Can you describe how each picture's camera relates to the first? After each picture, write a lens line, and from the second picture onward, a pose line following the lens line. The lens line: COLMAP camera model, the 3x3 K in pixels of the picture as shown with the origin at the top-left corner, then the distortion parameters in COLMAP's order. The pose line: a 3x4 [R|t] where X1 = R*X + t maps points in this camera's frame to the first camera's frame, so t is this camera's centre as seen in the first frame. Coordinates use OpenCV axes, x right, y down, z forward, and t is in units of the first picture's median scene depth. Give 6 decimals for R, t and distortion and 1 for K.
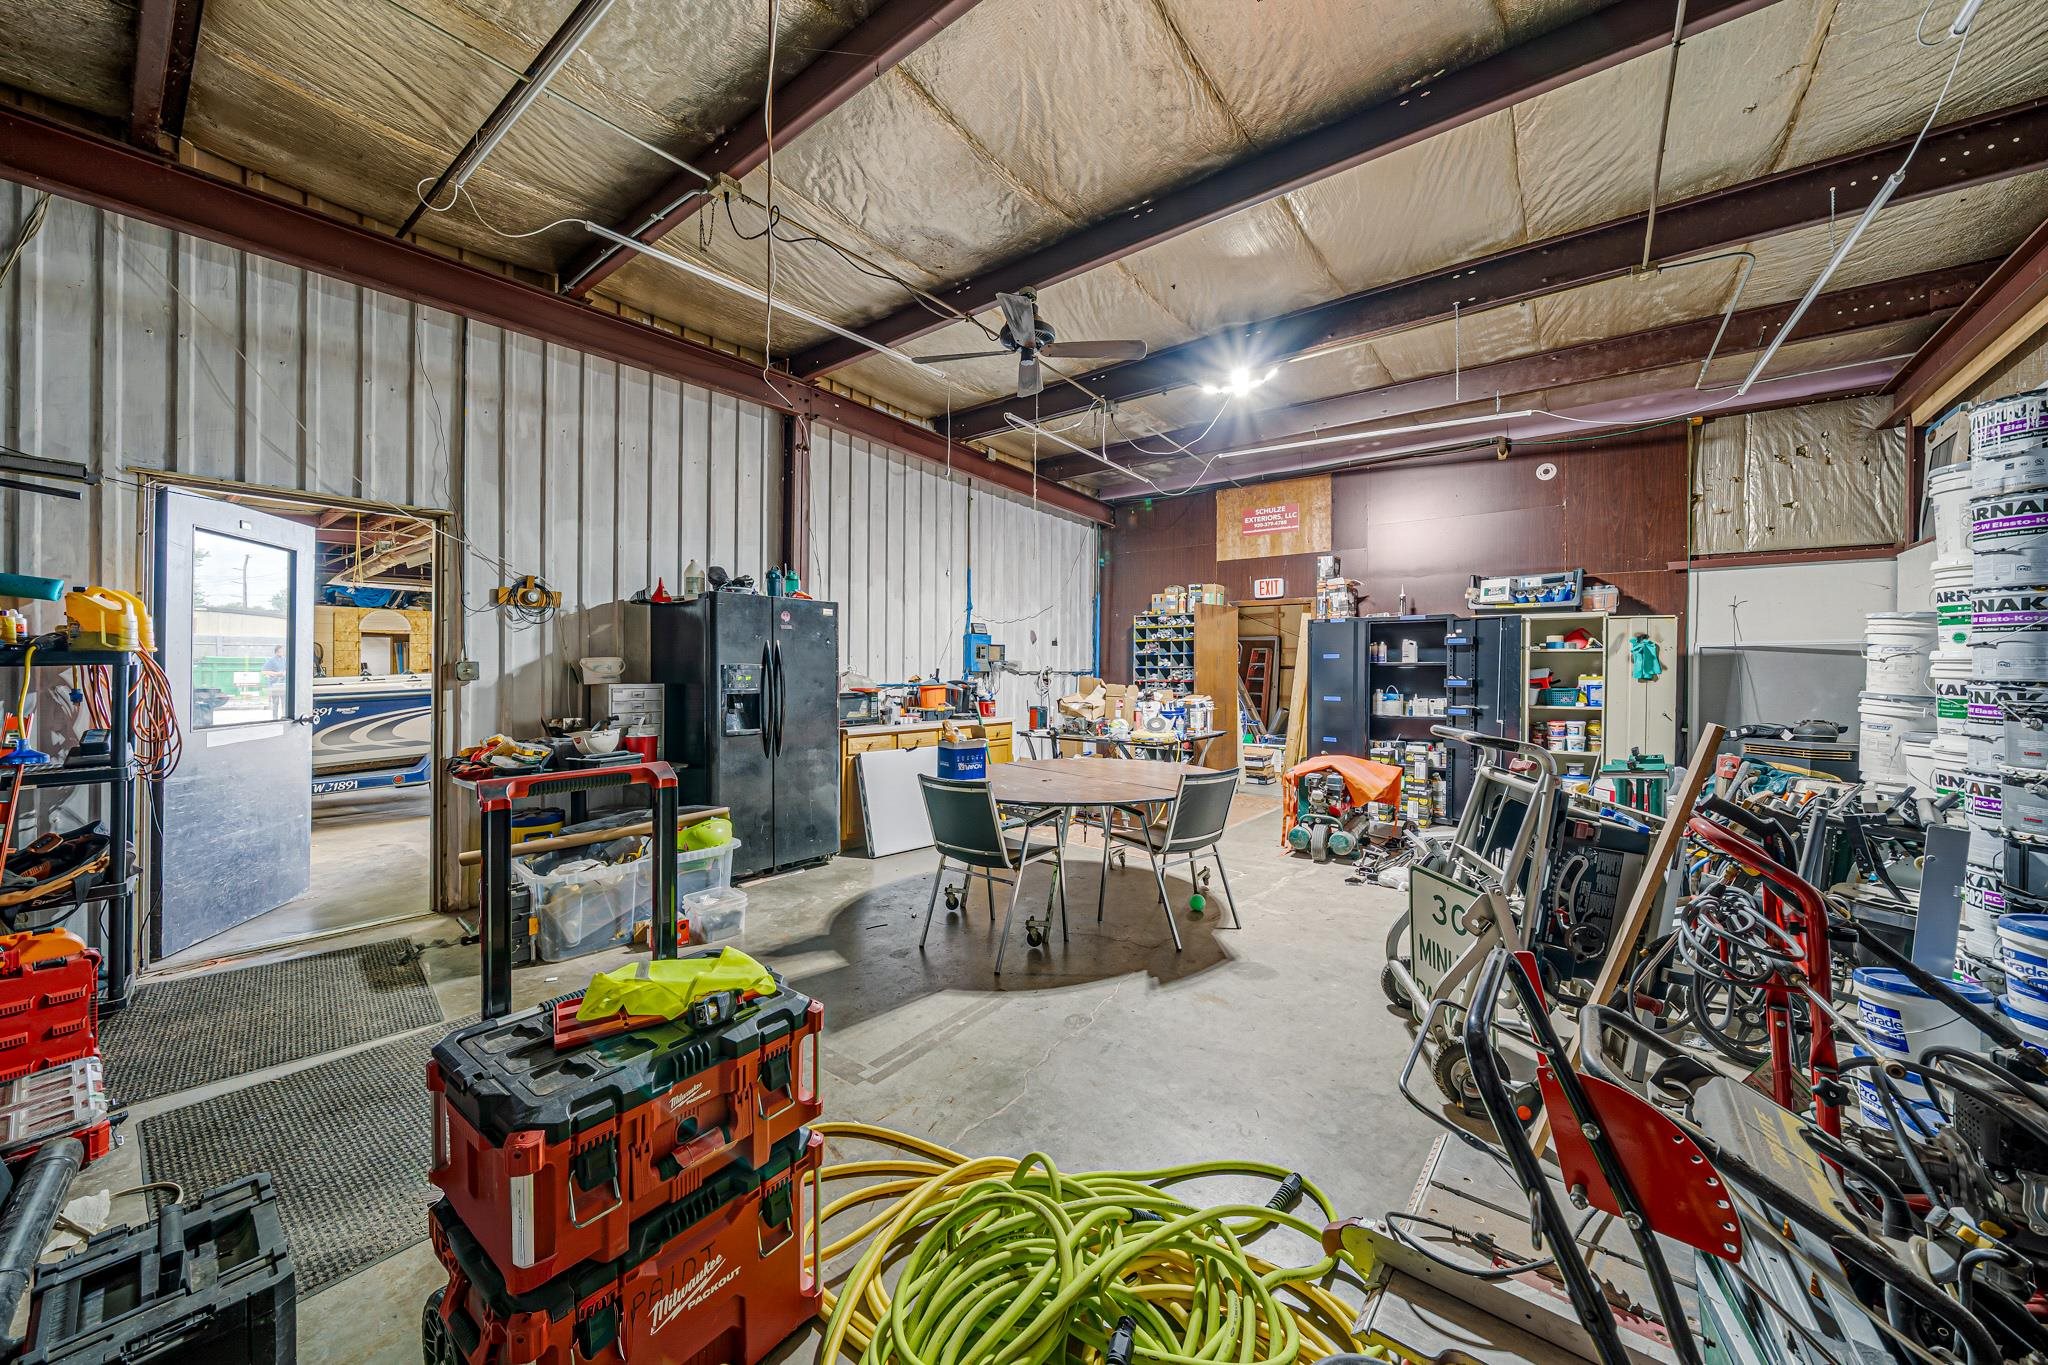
lens RADIAL K [[738.7, 0, 1027.3], [0, 738.7, 673.7], [0, 0, 1]] dist [-0.000986, 0.000032]
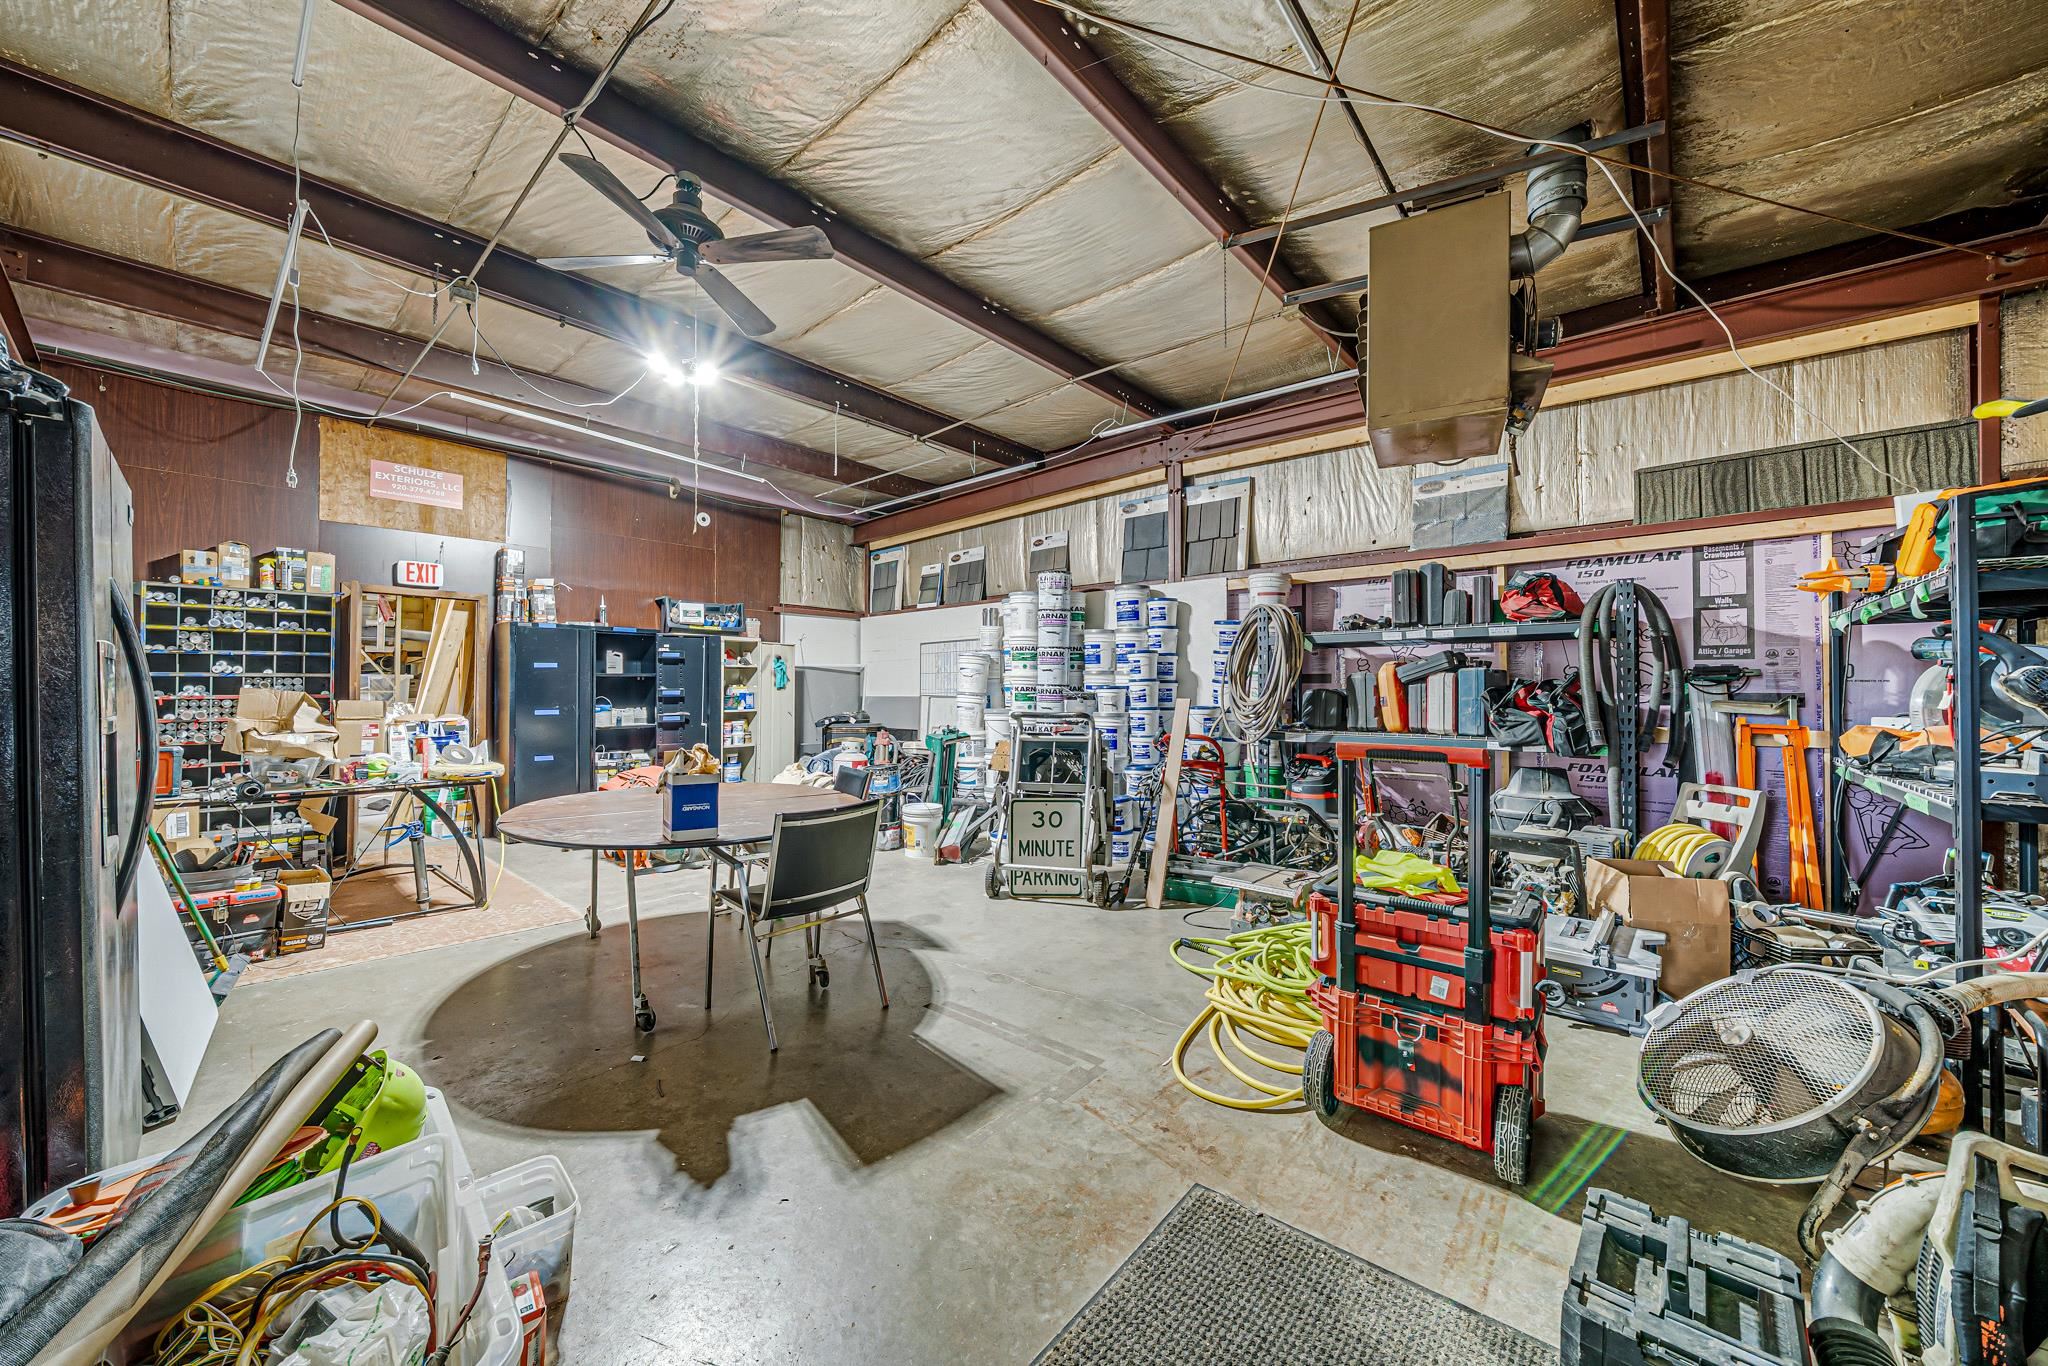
lens RADIAL K [[738.7, 0, 1029.6], [0, 738.7, 687.7], [0, 0, 1]] dist [-0.000986, 0.000032]
pose [[0.054626, -0.005768, 0.998490, -0.524699], [0.007259, 0.999959, 0.005380, 0.003125], [-0.998481, 0.006954, 0.054665, 0.427278]]
